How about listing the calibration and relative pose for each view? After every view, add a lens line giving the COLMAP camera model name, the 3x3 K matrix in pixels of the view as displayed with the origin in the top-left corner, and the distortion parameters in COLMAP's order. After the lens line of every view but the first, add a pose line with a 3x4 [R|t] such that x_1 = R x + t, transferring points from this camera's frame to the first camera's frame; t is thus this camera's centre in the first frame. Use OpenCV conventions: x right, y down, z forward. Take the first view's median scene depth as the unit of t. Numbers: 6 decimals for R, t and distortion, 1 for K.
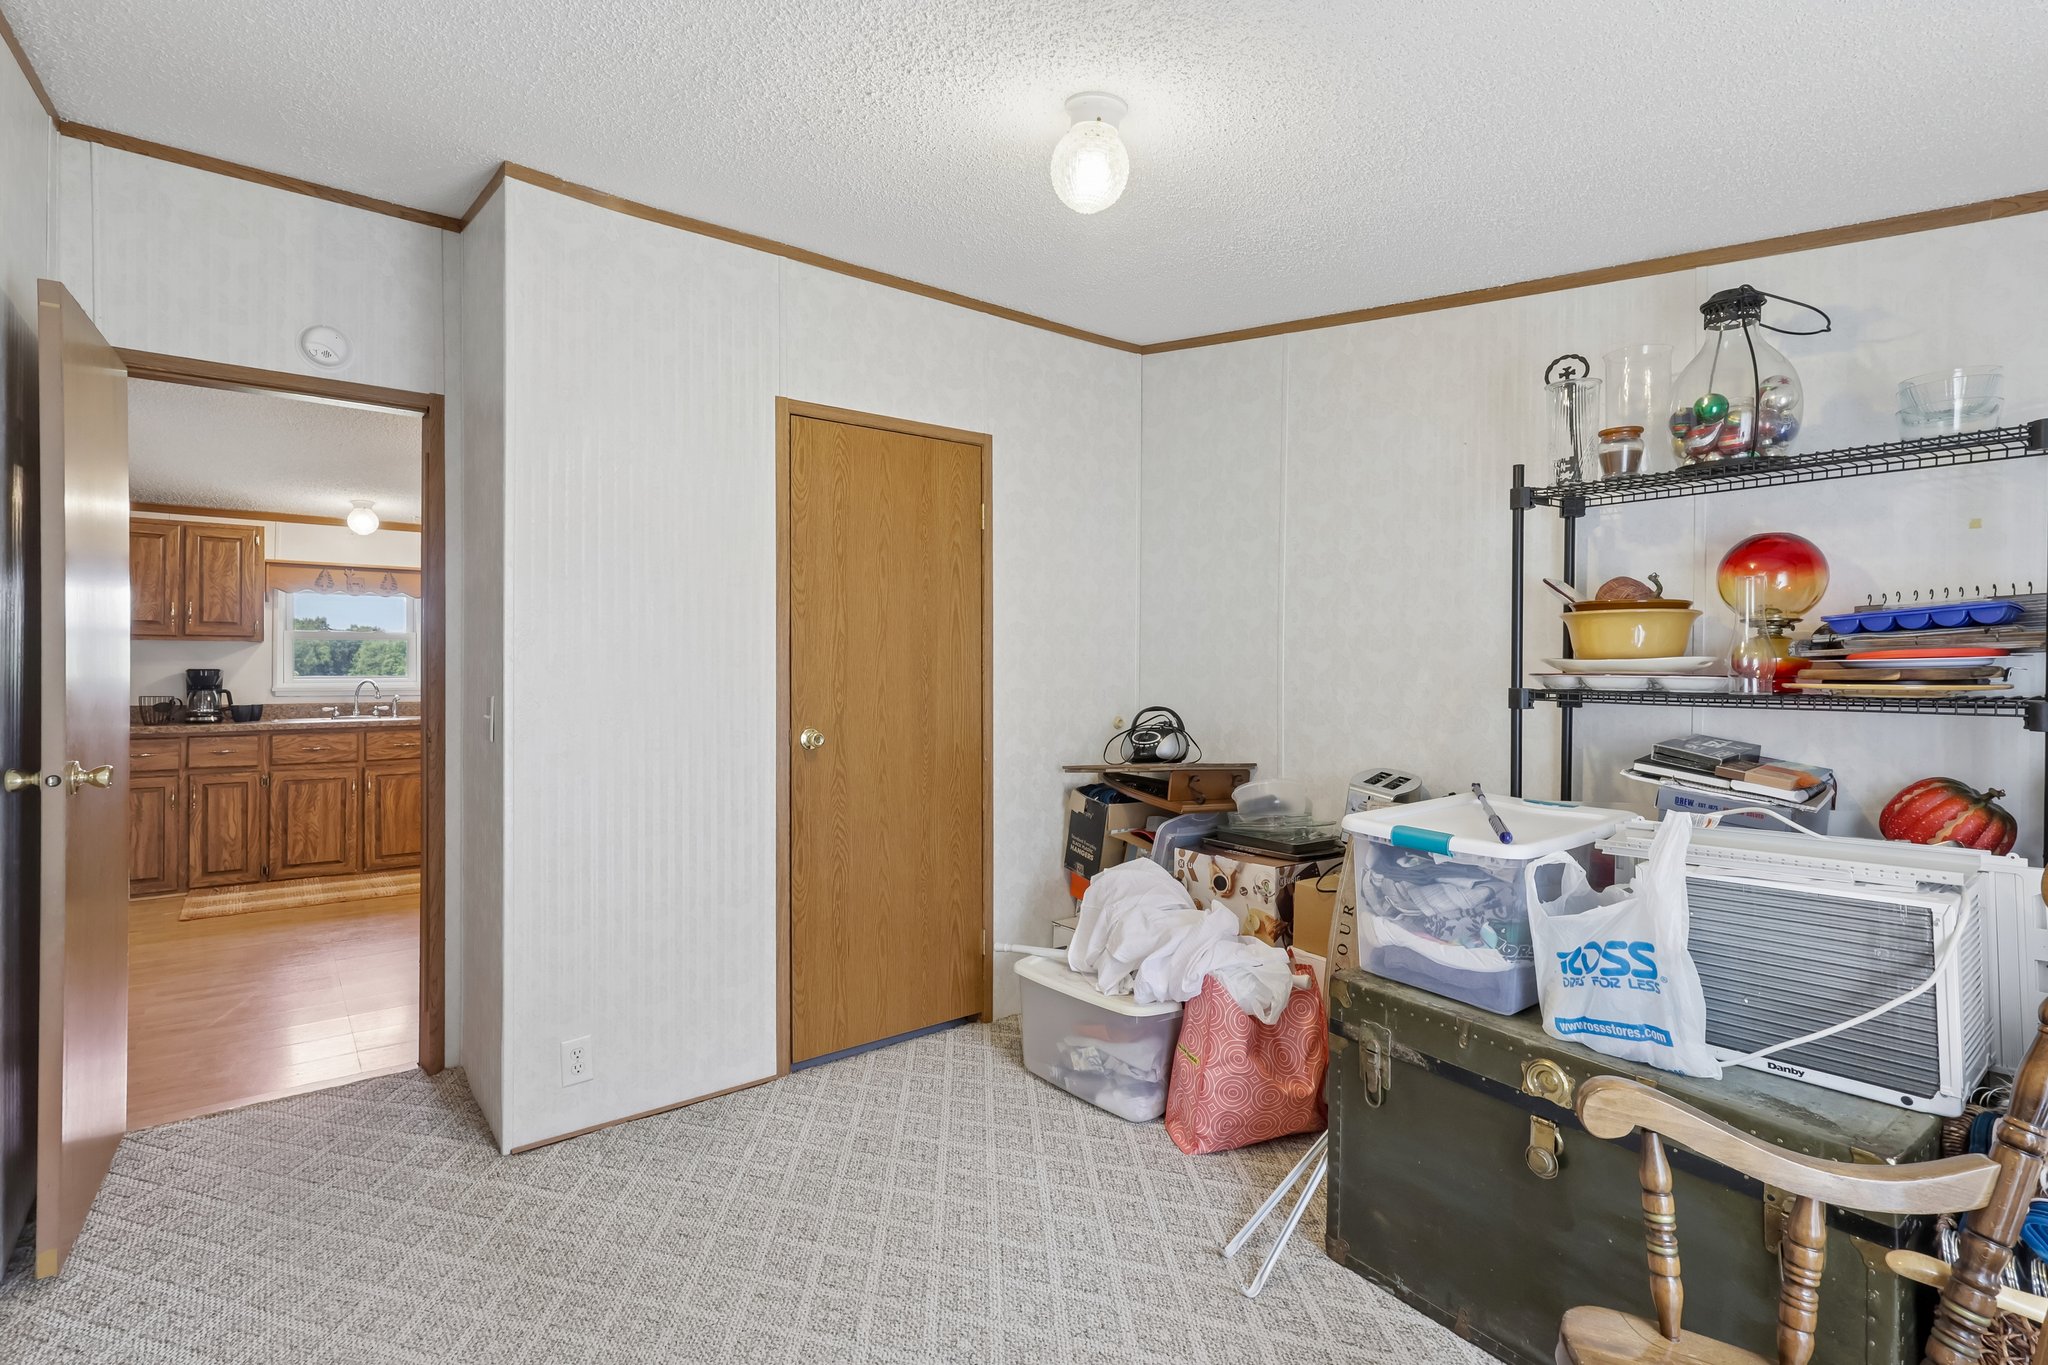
lens RADIAL K [[948.3, 0, 1026.6], [0, 948.3, 677.1], [0, 0, 1]] dist [-0.004135, -0.000214]
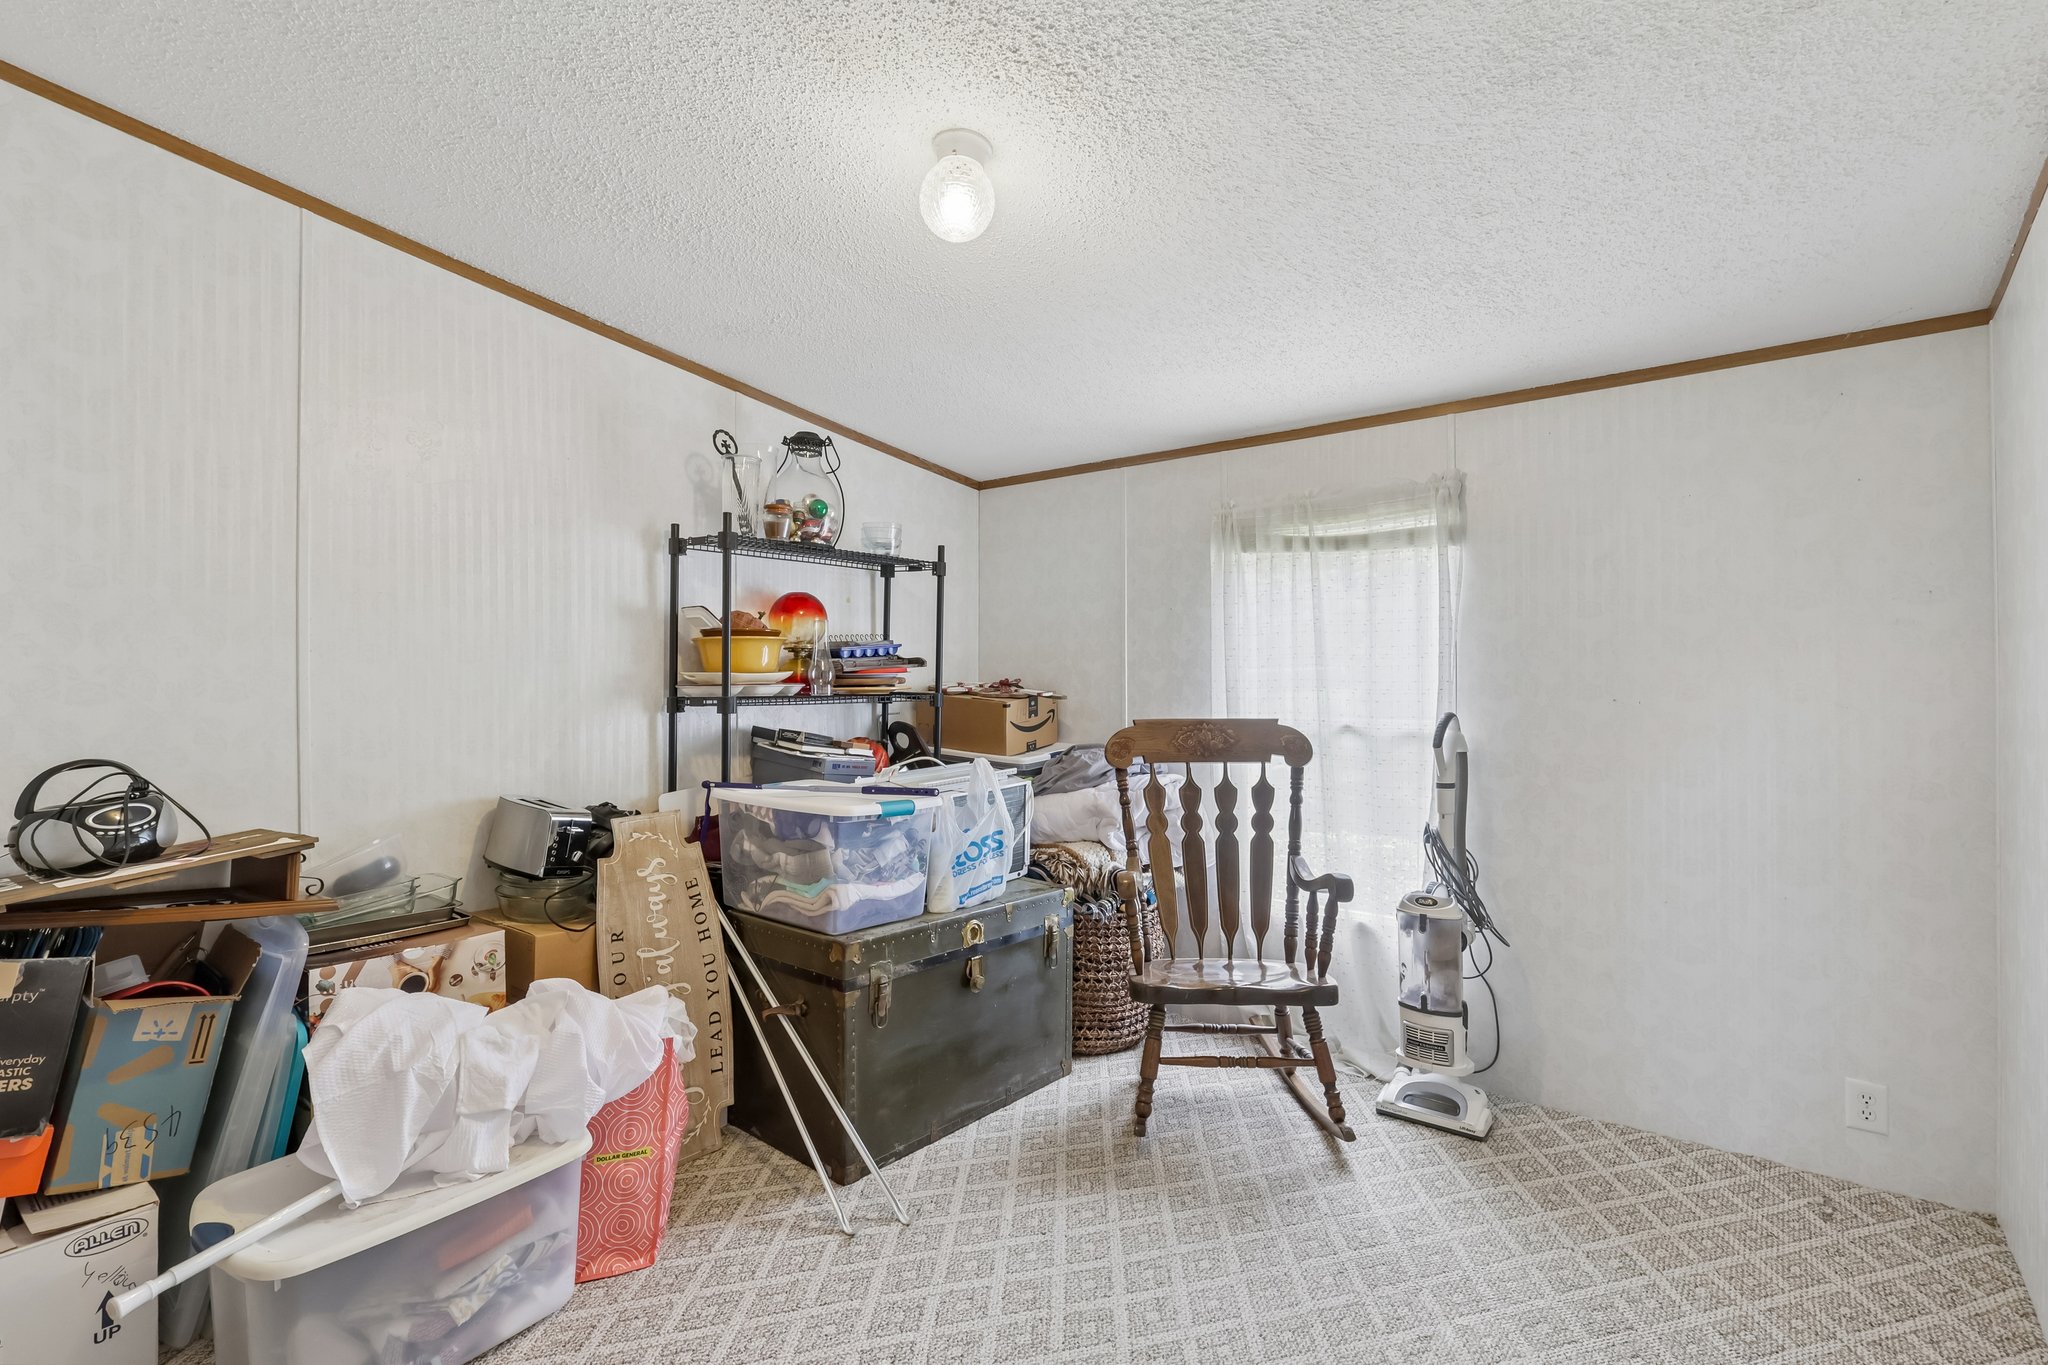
lens RADIAL K [[948.3, 0, 1024.9], [0, 948.3, 674.6], [0, 0, 1]] dist [-0.004135, -0.000214]
pose [[-0.215815, -0.006475, 0.976413, -0.821614], [0.012181, 0.999882, 0.009323, -0.025385], [-0.976358, 0.013906, -0.215711, 0.977179]]
